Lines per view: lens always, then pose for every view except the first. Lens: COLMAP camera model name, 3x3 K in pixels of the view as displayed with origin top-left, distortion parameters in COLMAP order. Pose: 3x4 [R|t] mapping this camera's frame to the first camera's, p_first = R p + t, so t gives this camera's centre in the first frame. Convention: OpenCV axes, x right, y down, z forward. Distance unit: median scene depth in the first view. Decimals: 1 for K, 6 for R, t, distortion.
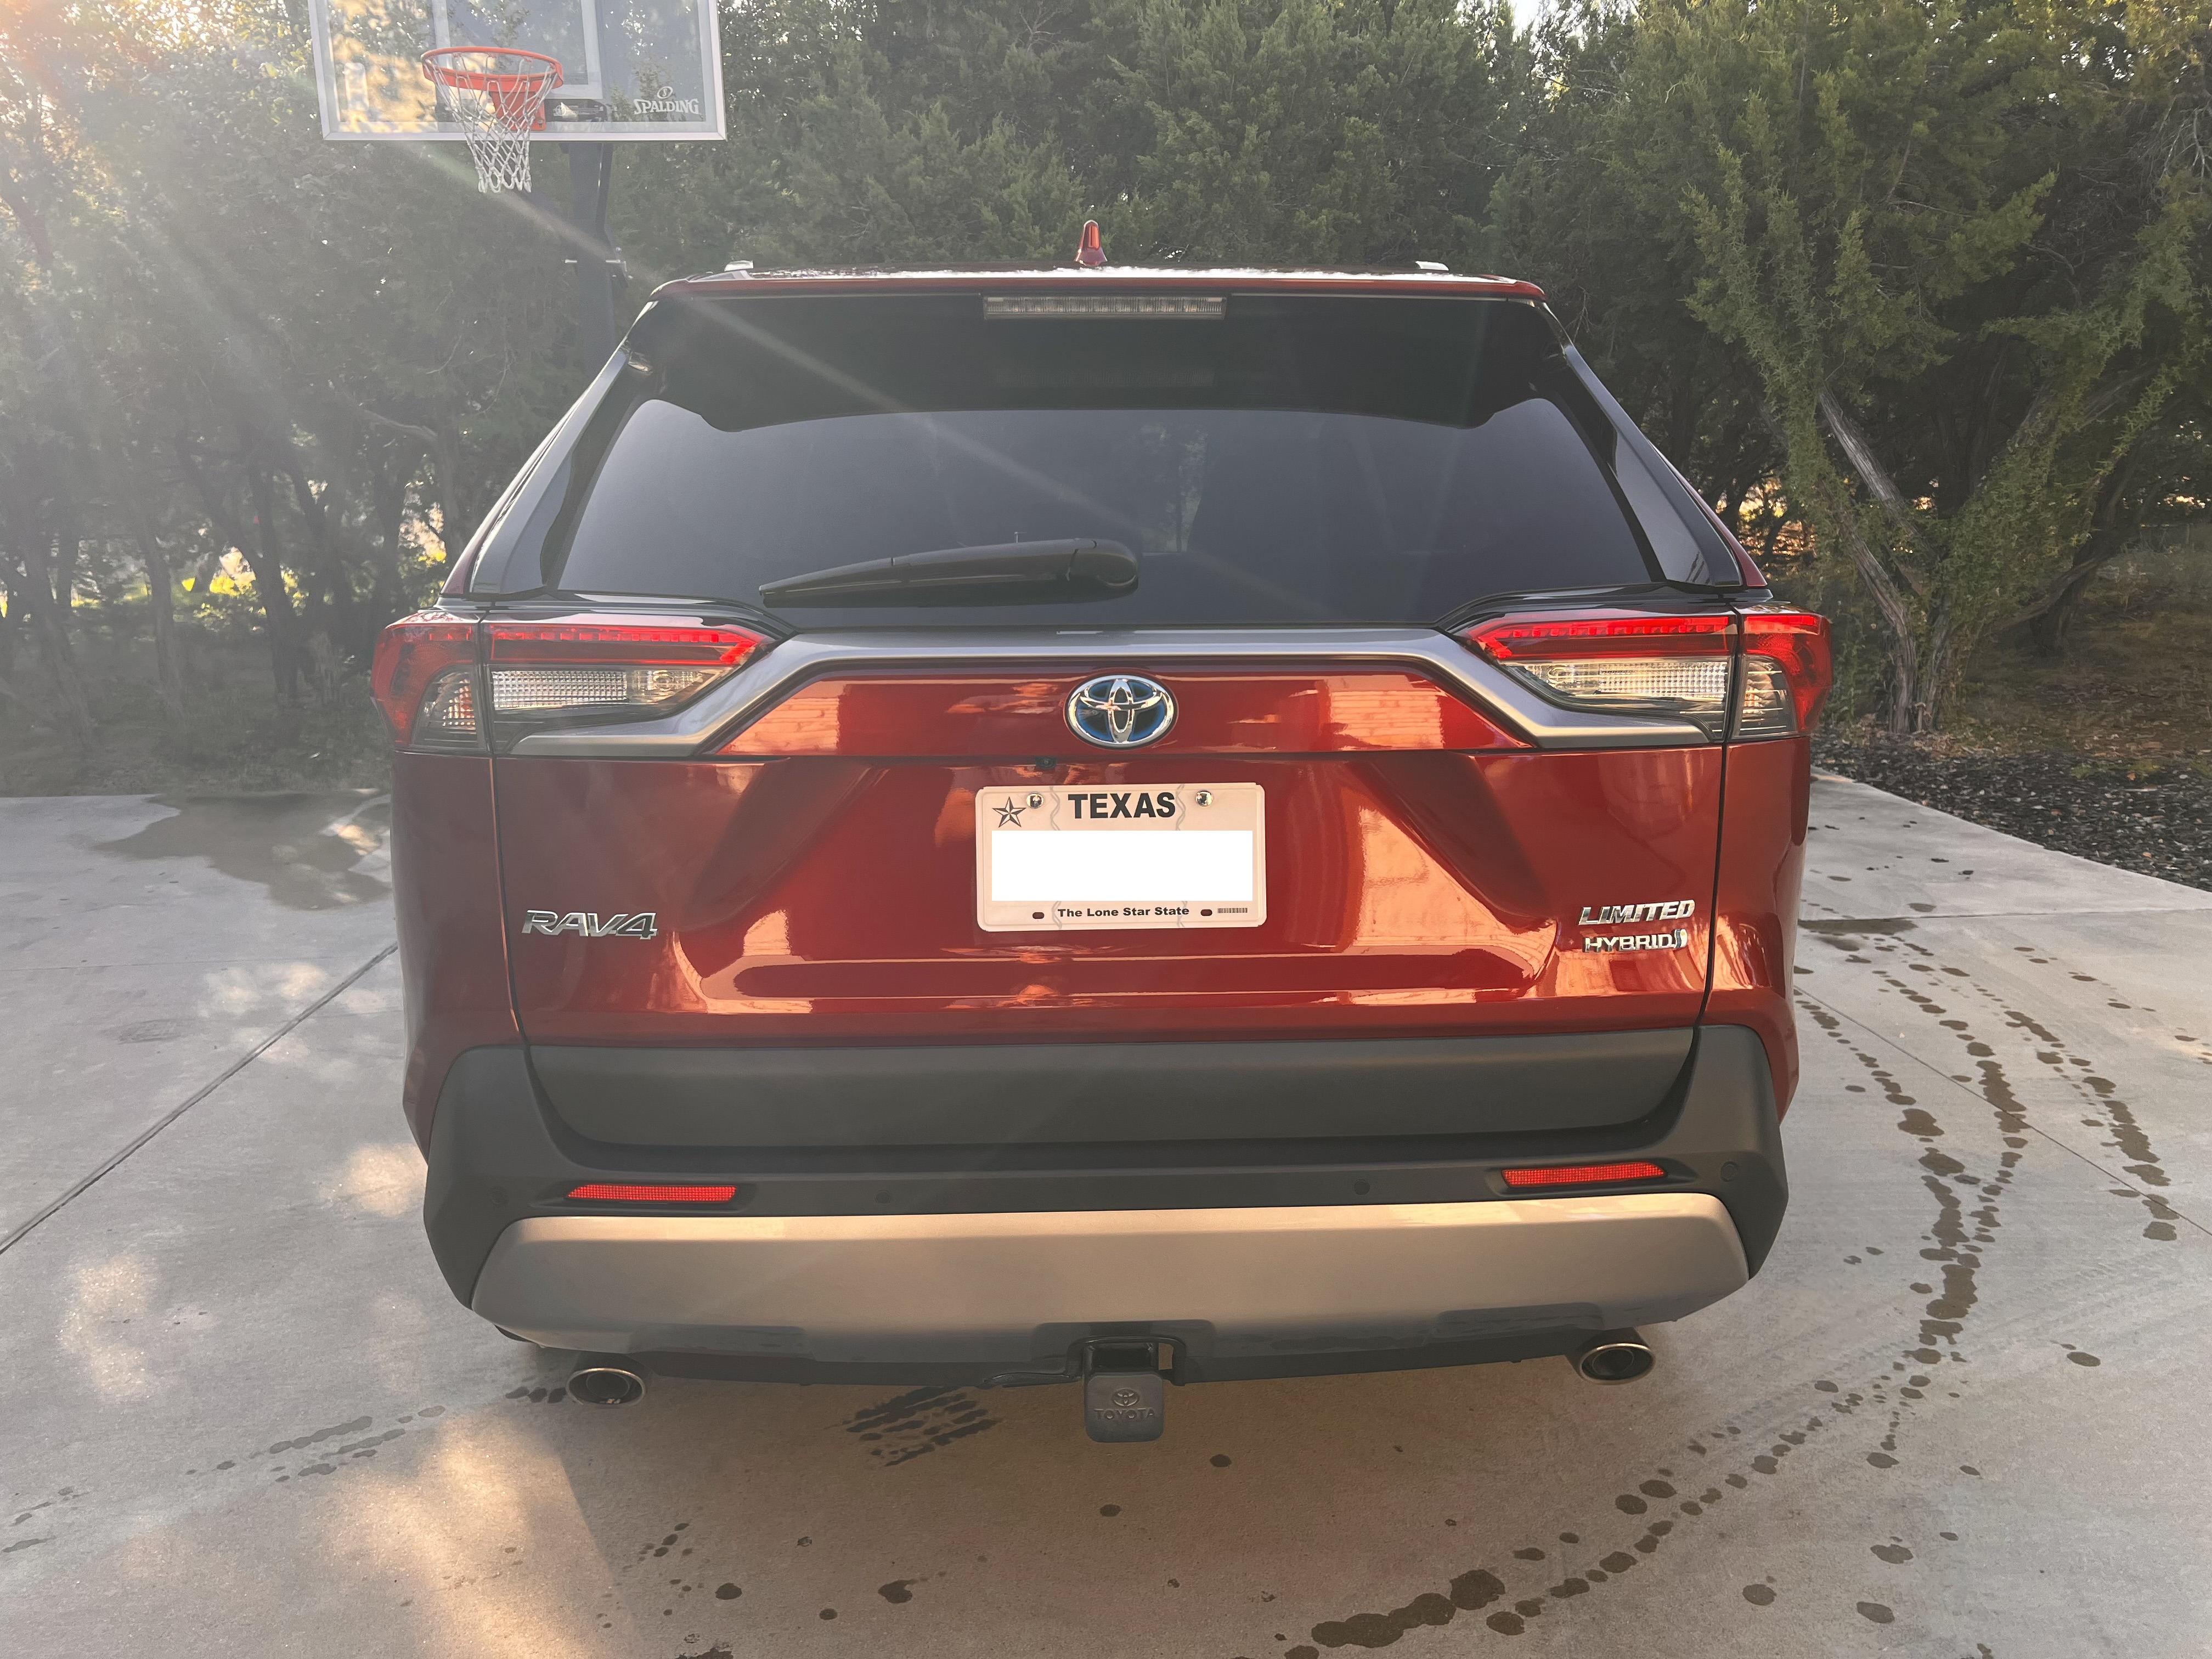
lens RADIAL K [[1668.2, 0, 1105.4], [0, 1668.2, 827.6], [0, 0, 1]] dist [0.031334, -0.038154]
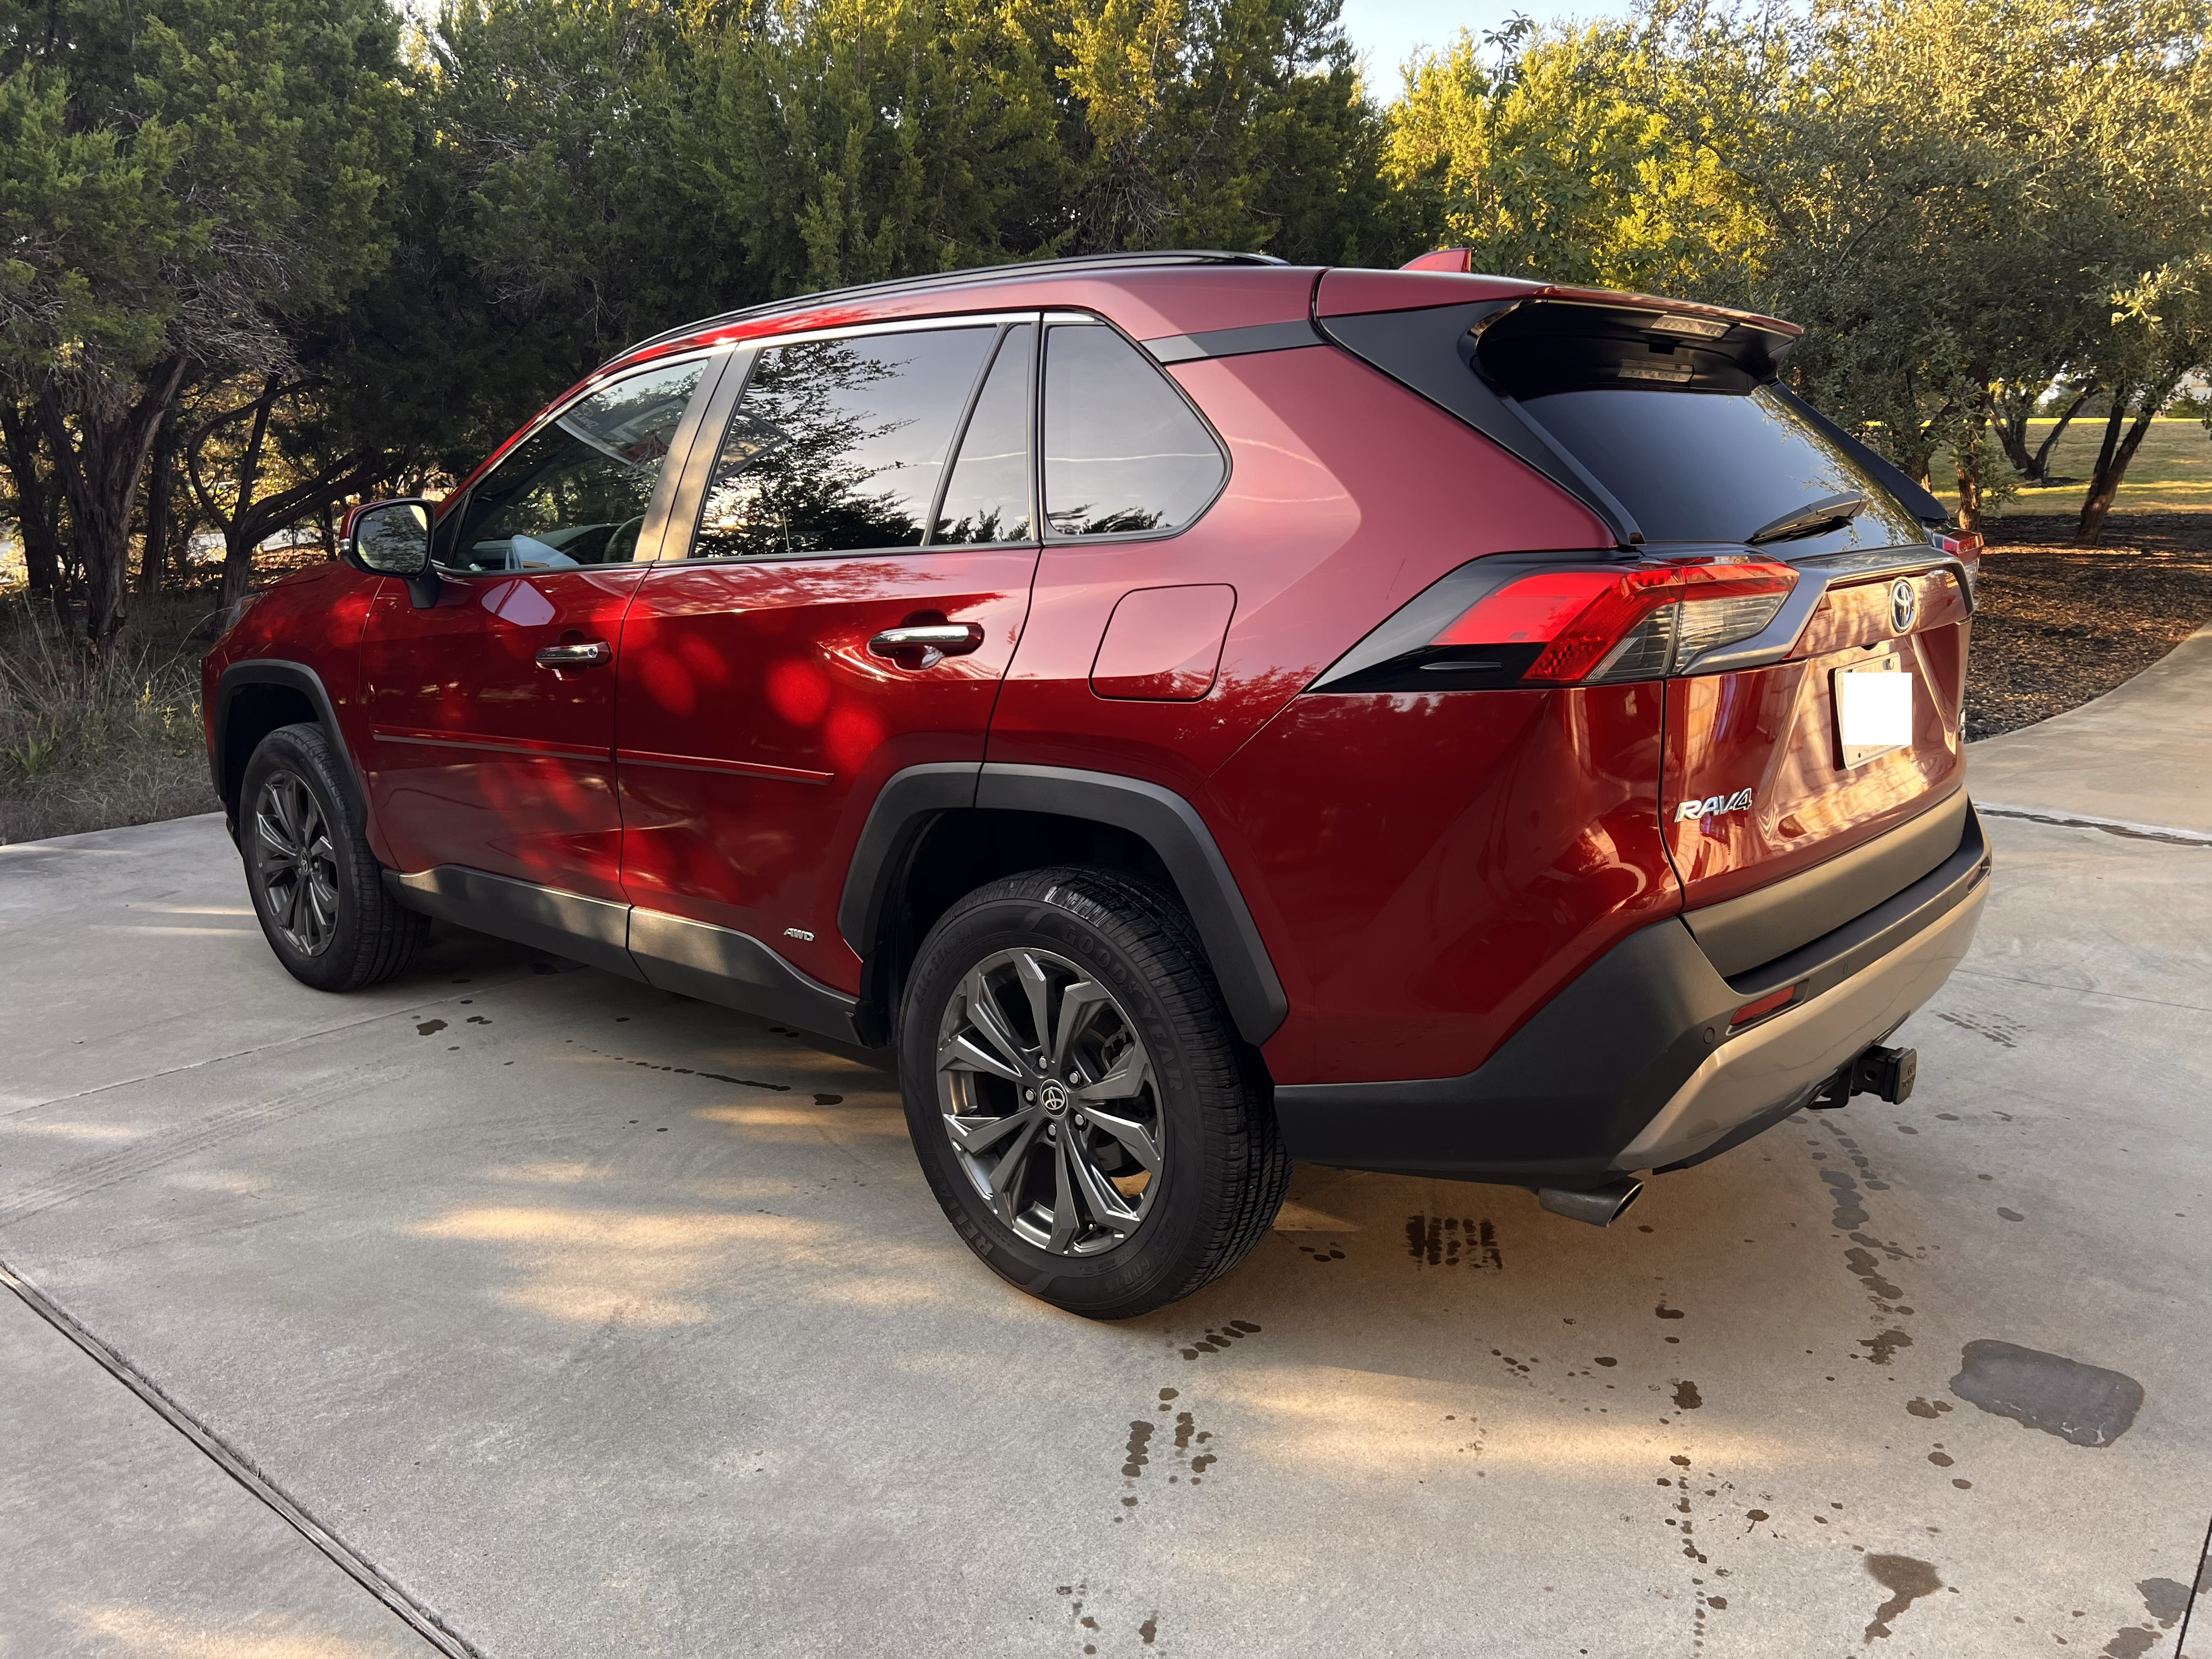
lens RADIAL K [[1668.2, 0, 1110.2], [0, 1668.2, 820.2], [0, 0, 1]] dist [0.031334, -0.038154]
pose [[0.692197, -0.143224, 0.707355, -1.080360], [0.144591, 0.987760, 0.058508, -0.044730], [-0.707076, 0.061778, 0.704433, 0.319966]]
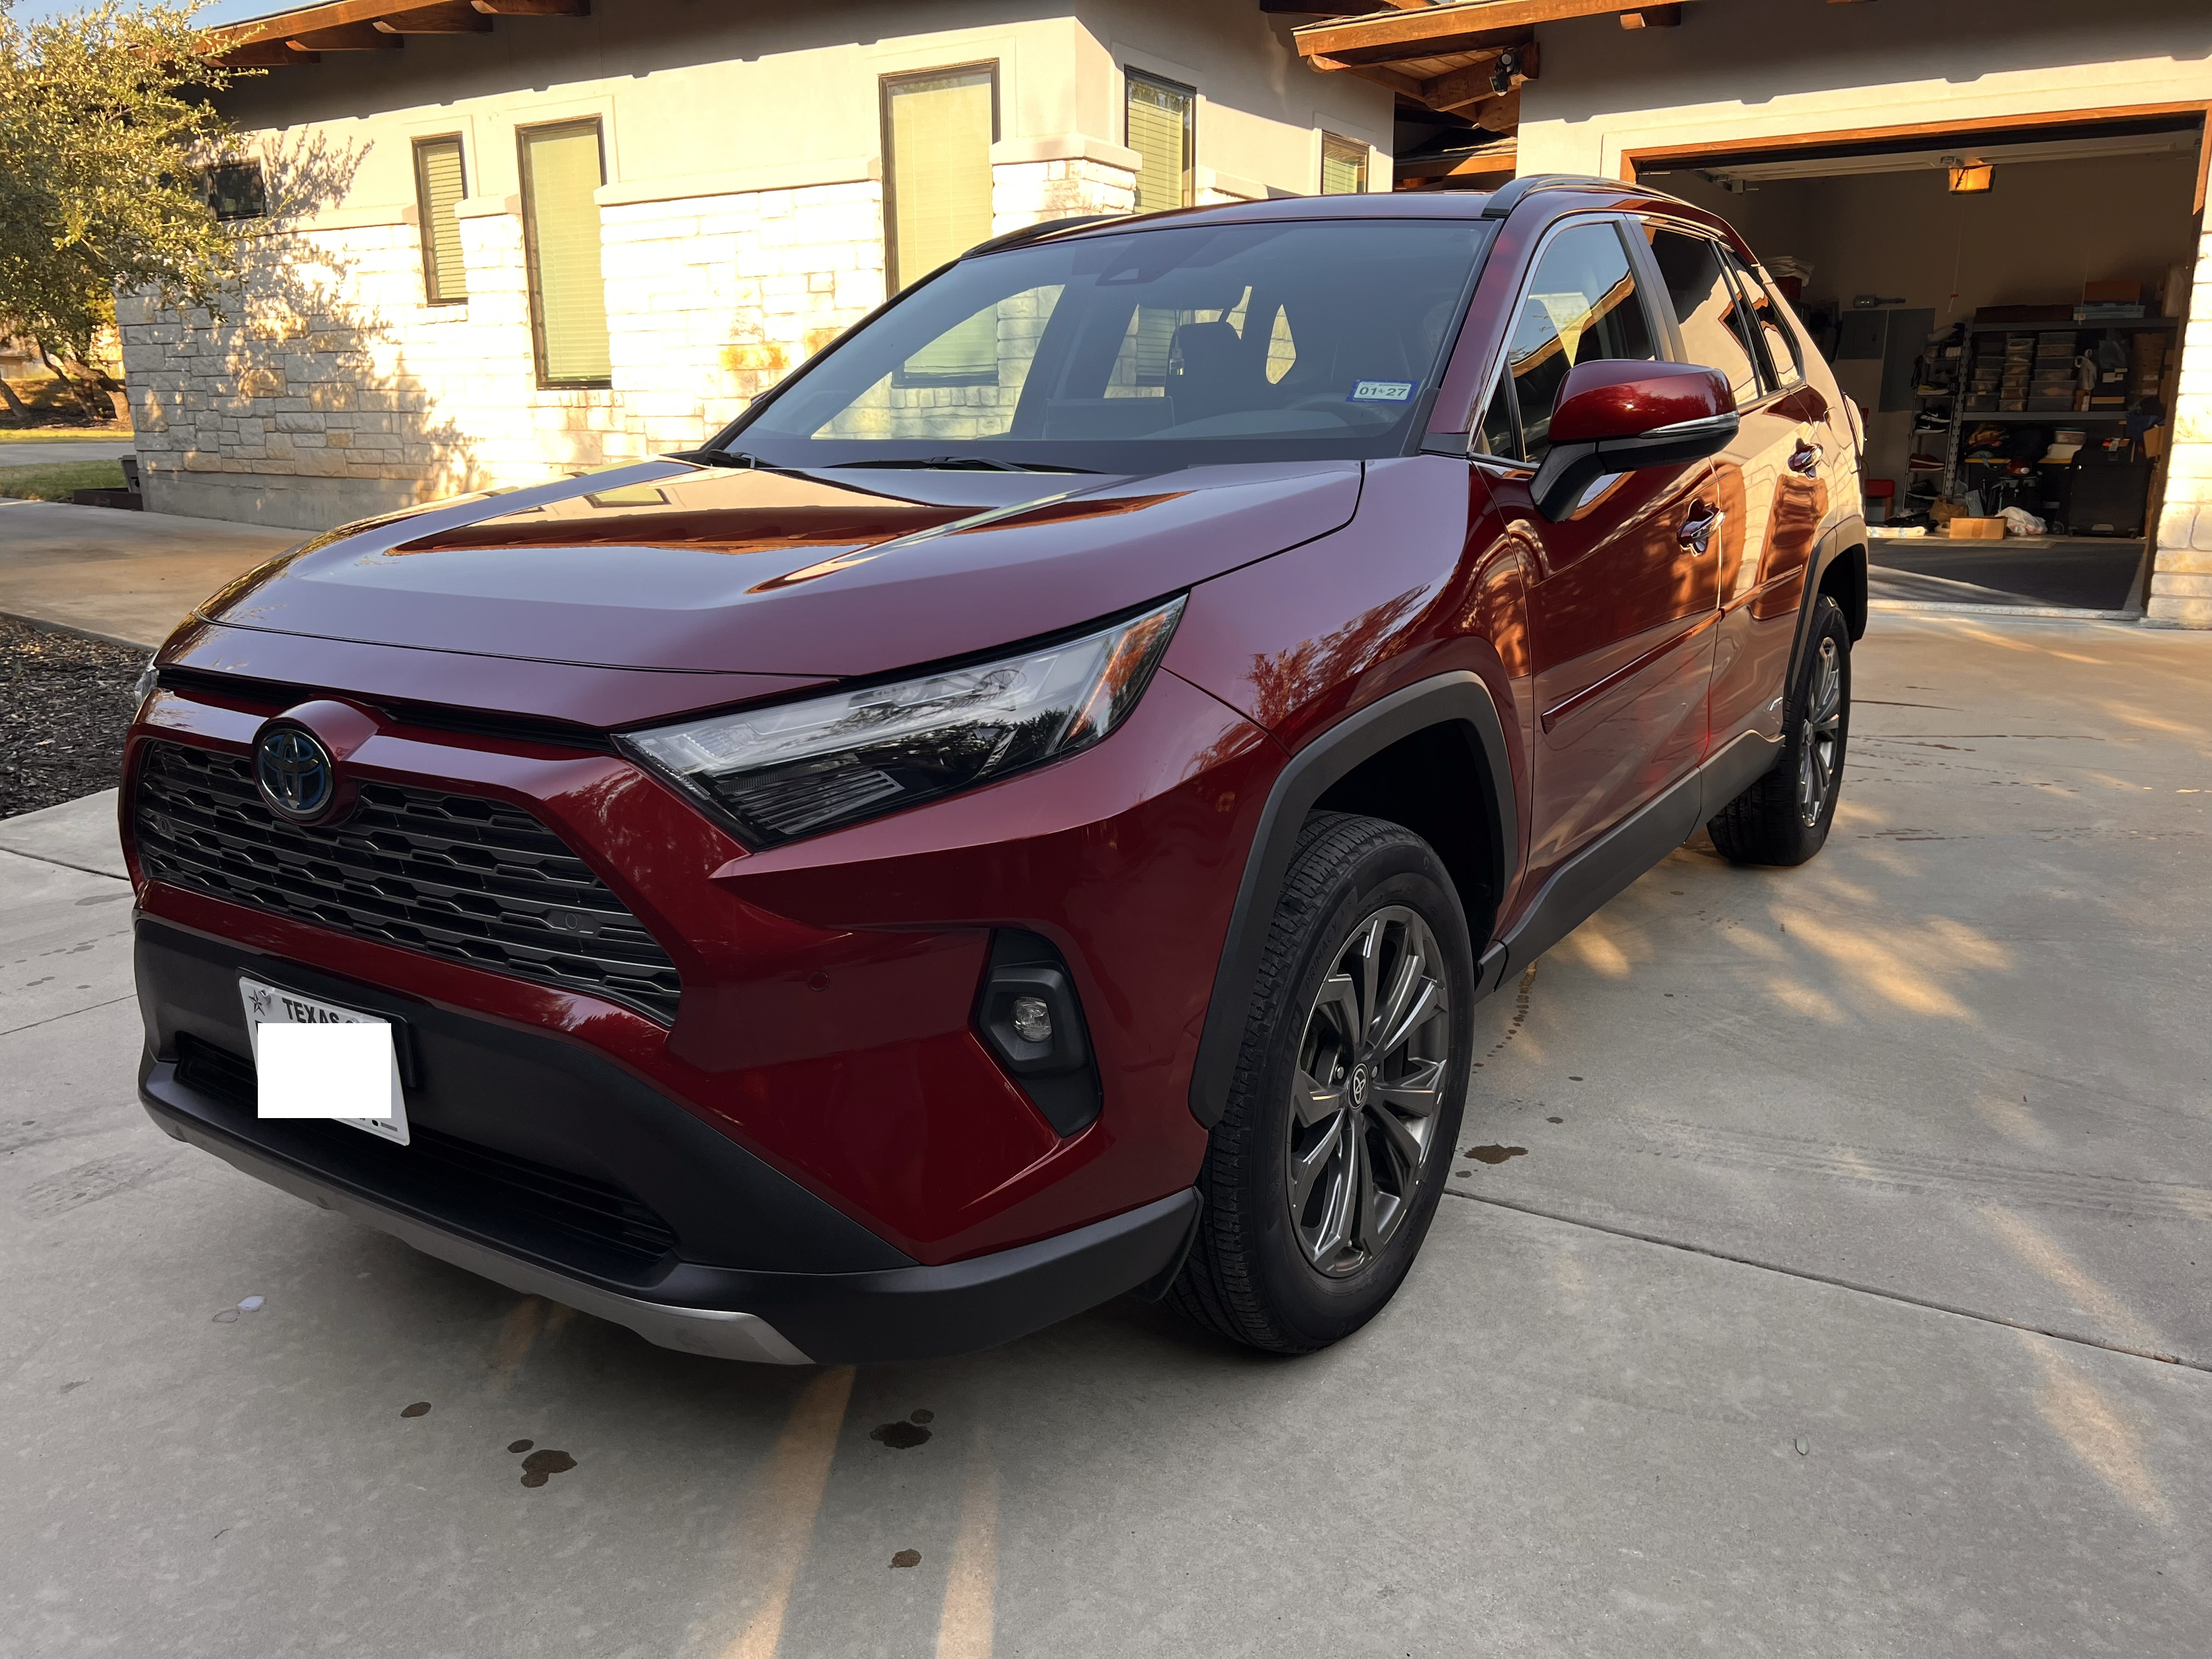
lens RADIAL K [[1668.2, 0, 1098.3], [0, 1668.2, 837.5], [0, 0, 1]] dist [0.031334, -0.038154]
pose [[-0.810108, -0.125694, 0.572648, -0.786363], [0.137707, 0.908627, 0.394251, -0.528767], [-0.569878, 0.398244, -0.718777, 2.953523]]
